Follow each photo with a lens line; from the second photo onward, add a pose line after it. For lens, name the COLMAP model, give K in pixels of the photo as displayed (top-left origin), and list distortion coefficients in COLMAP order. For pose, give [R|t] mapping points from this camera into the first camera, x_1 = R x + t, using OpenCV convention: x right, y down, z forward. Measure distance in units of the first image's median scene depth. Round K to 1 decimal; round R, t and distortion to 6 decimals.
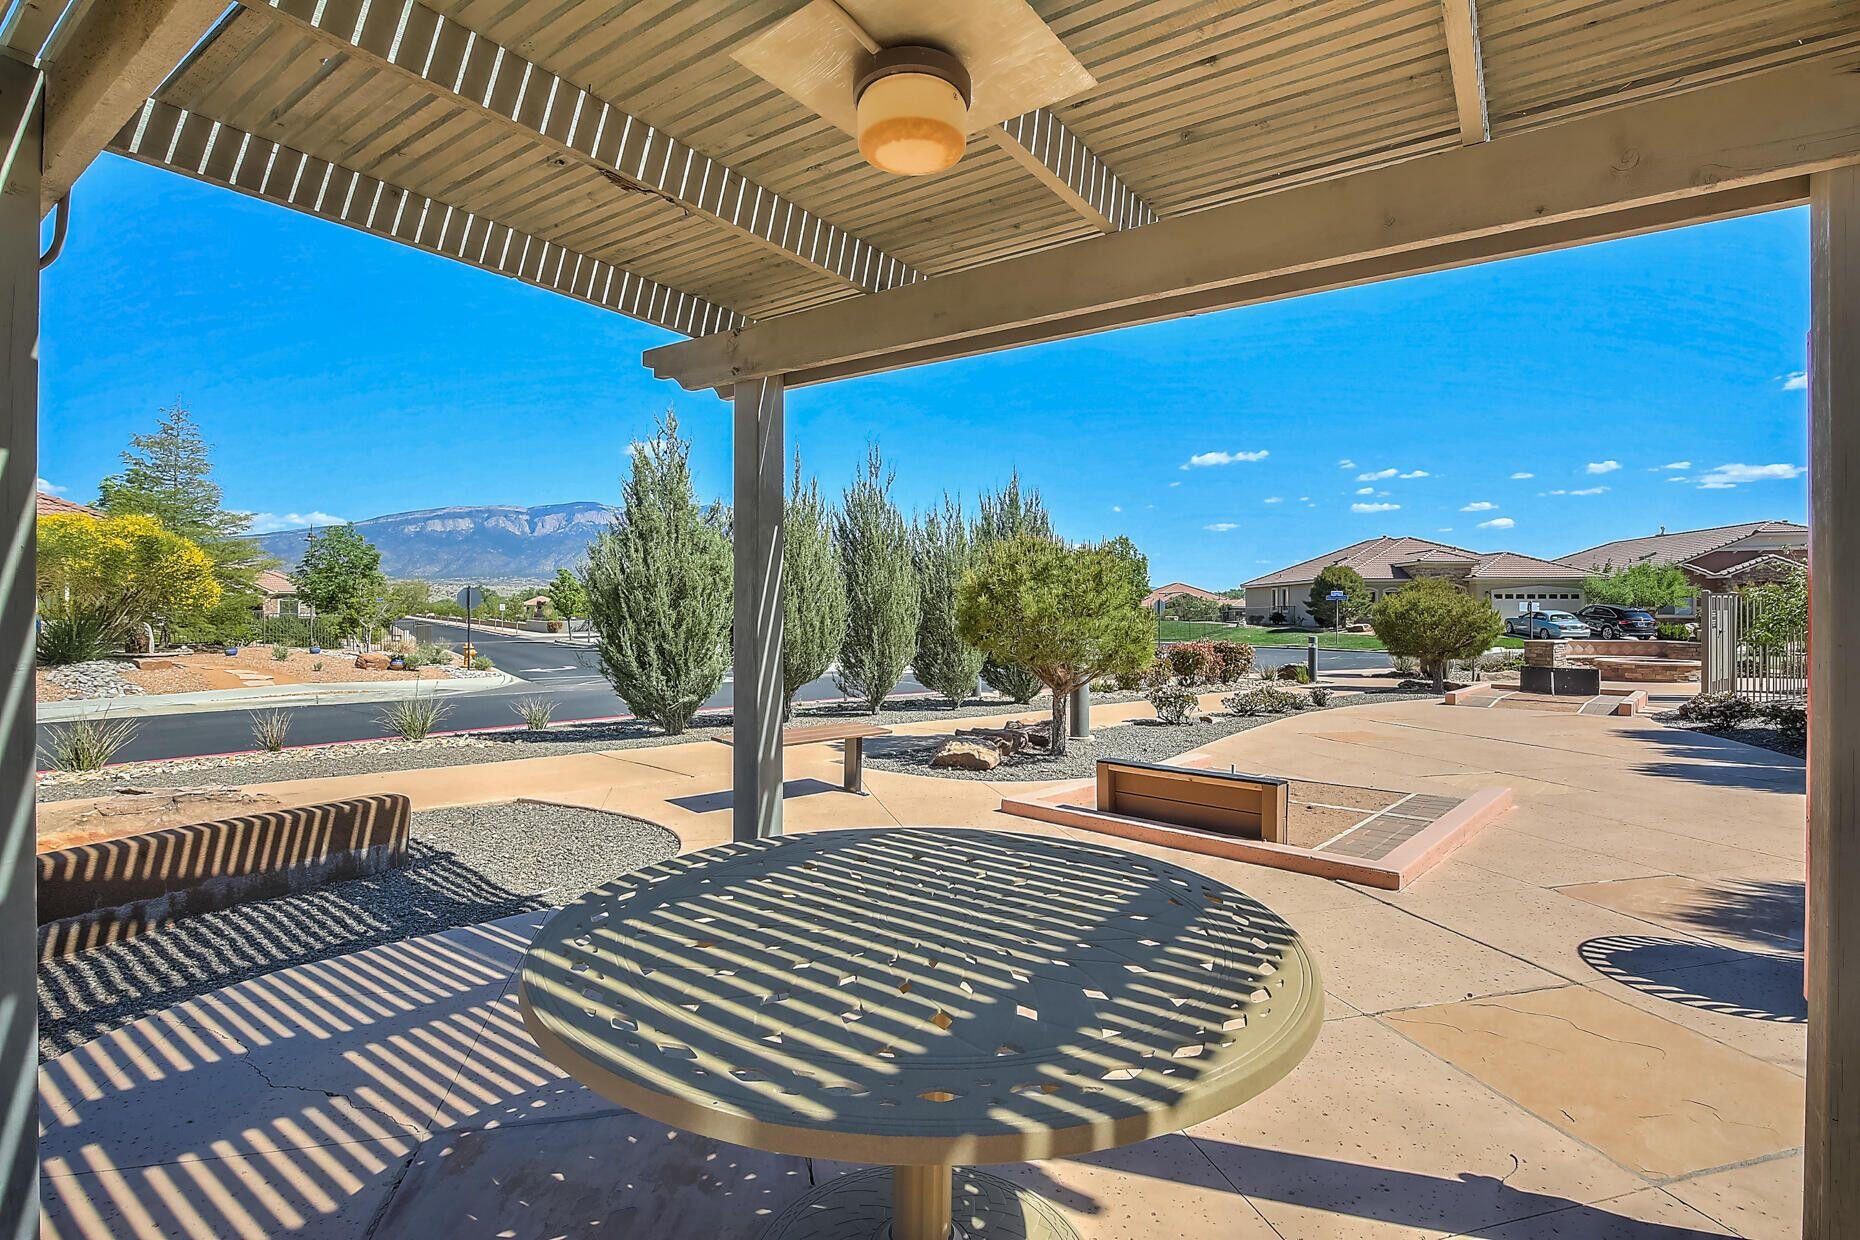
lens RADIAL K [[896.3, 0, 932.9], [0, 896.3, 608.0], [0, 0, 1]] dist [-0.012091, -0.000605]
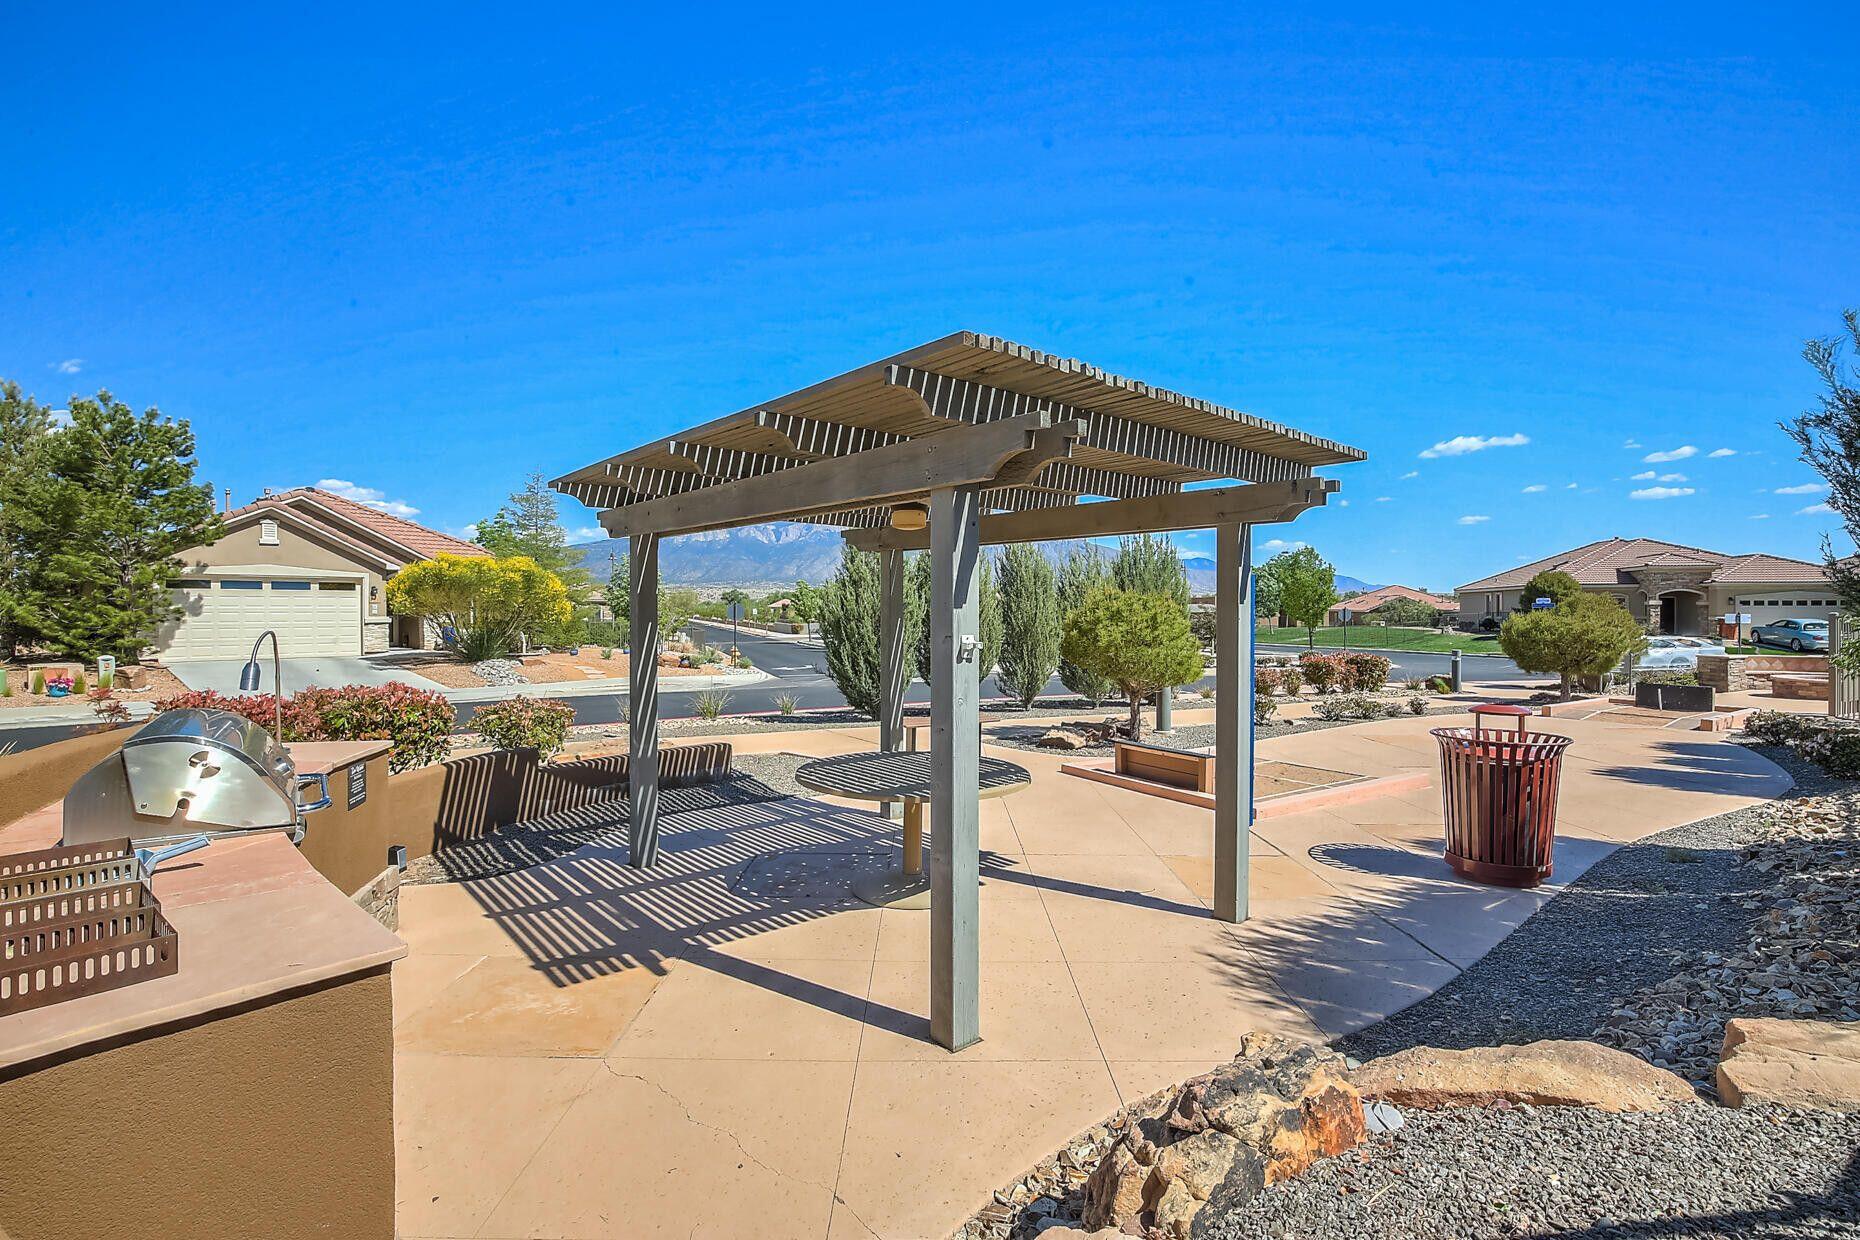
lens RADIAL K [[870.4, 0, 923.2], [0, 870.4, 615.1], [0, 0, 1]] dist [-0.011966, -0.000453]
pose [[0.967517, -0.000009, -0.252806, 0.105575], [0.002216, 0.999962, 0.008447, -0.030748], [0.252797, -0.008733, 0.967480, -0.257171]]
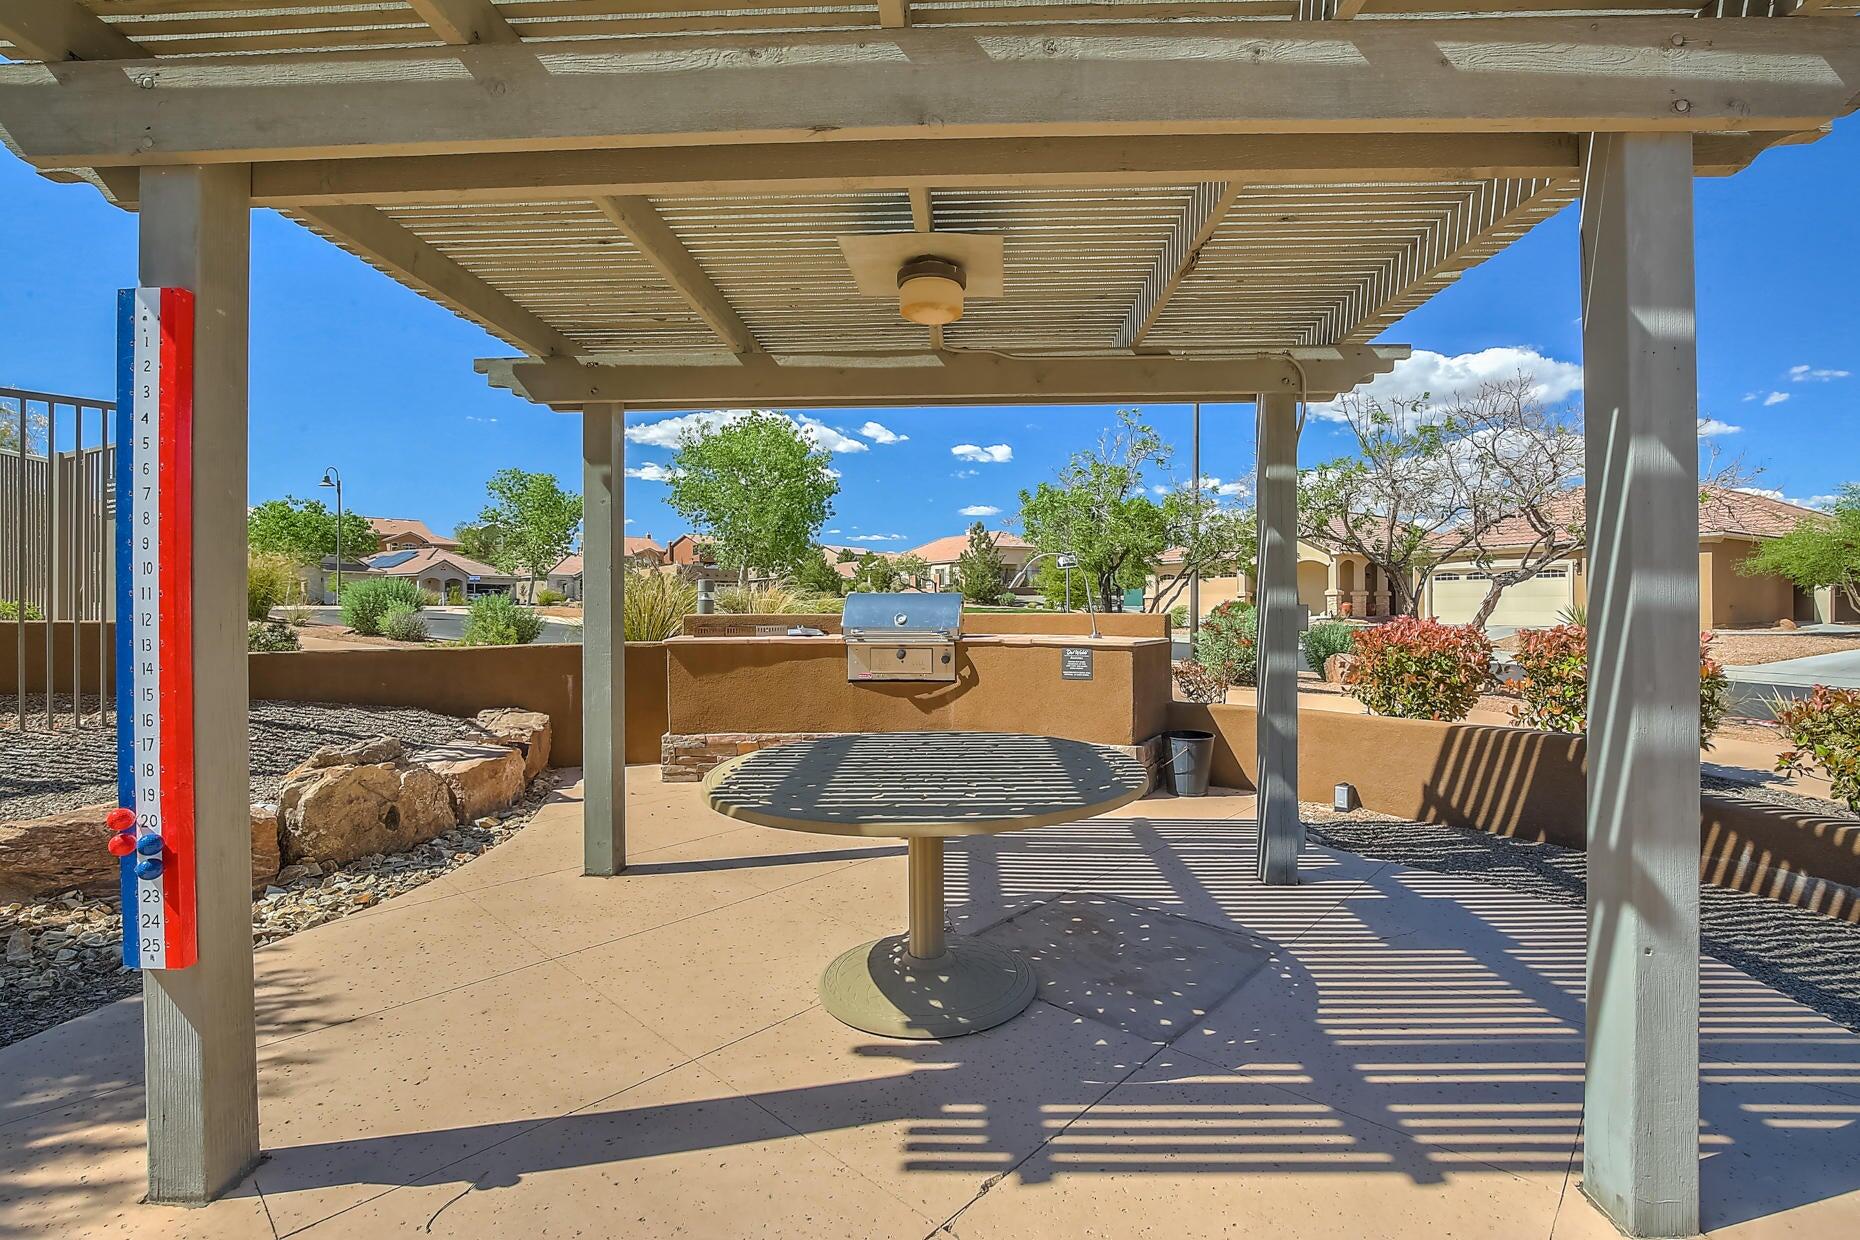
lens RADIAL K [[870.4, 0, 934.7], [0, 870.4, 604.9], [0, 0, 1]] dist [-0.011966, -0.000453]
pose [[-0.845937, 0.003257, -0.533273, 0.112882], [0.002410, 0.999994, 0.002284, 0.004841], [0.533278, 0.000647, -0.845940, 0.316970]]
